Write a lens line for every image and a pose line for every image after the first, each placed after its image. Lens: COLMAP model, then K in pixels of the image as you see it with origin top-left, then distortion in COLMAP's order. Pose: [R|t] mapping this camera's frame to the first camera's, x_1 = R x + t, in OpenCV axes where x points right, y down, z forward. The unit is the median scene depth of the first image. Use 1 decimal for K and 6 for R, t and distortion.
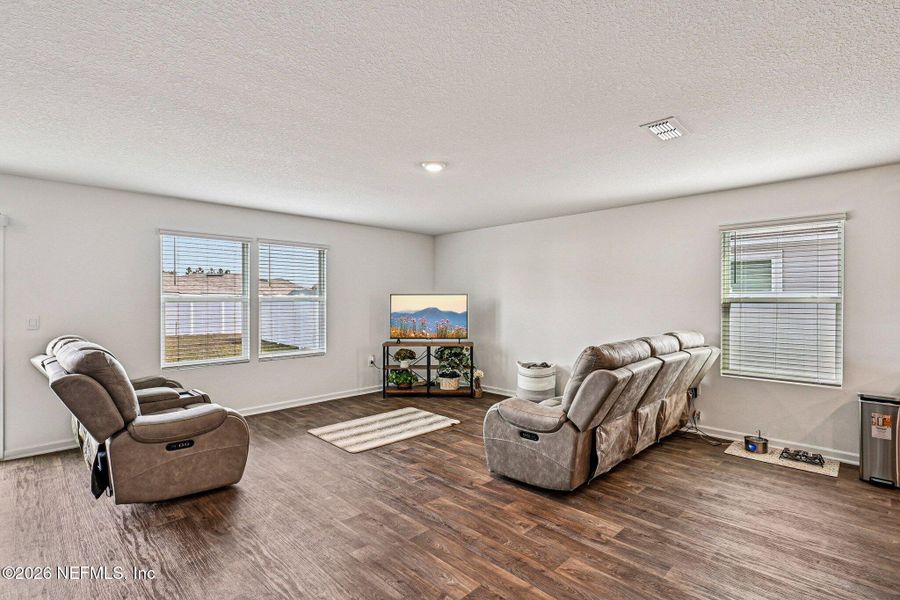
lens RADIAL K [[412.9, 0, 433.7], [0, 412.9, 294.1], [0, 0, 1]] dist [-0.000963, -0.000198]
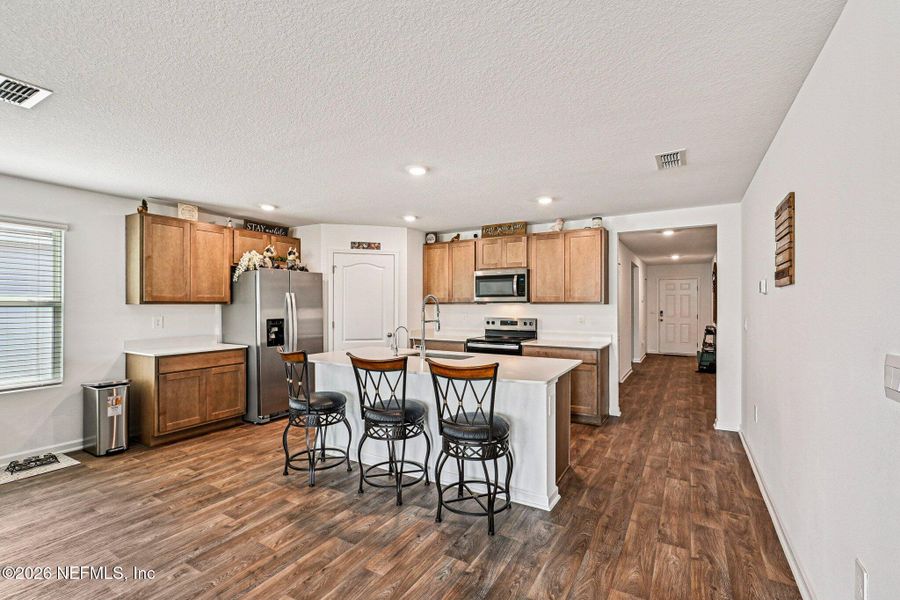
lens RADIAL K [[412.9, 0, 449.2], [0, 412.9, 304.4], [0, 0, 1]] dist [-0.000963, -0.000198]
pose [[-0.259006, -0.001271, 0.965875, -0.328943], [-0.018173, 0.999829, -0.003558, 0.000934], [-0.965705, -0.018475, -0.258985, 0.310427]]
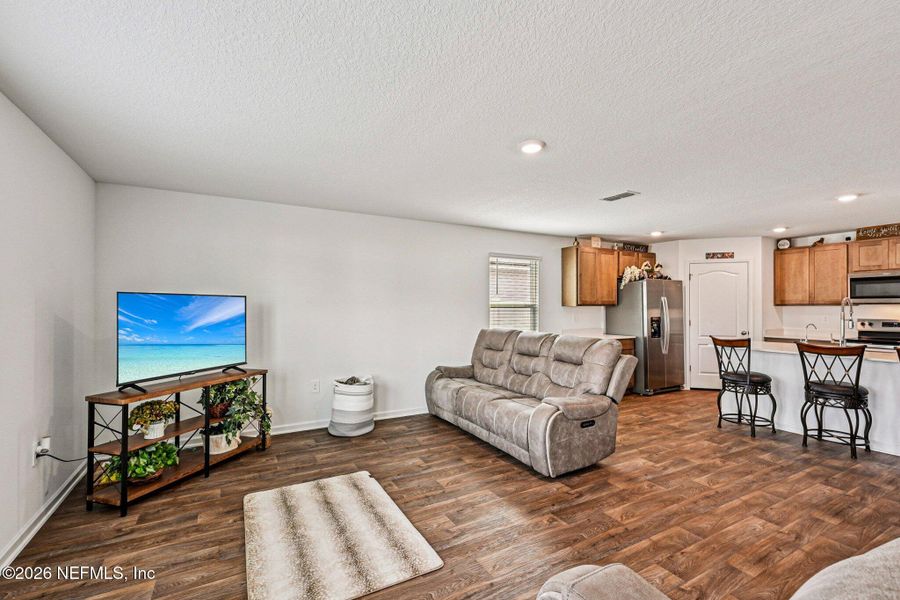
lens RADIAL K [[405.7, 0, 457.4], [0, 405.7, 306.3], [0, 0, 1]] dist [0.008910, 0.000822]
pose [[0.260673, -0.001875, 0.965425, -0.725383], [-0.015717, 0.999857, 0.006186, 0.008535], [-0.965299, -0.016786, 0.260606, 0.802966]]
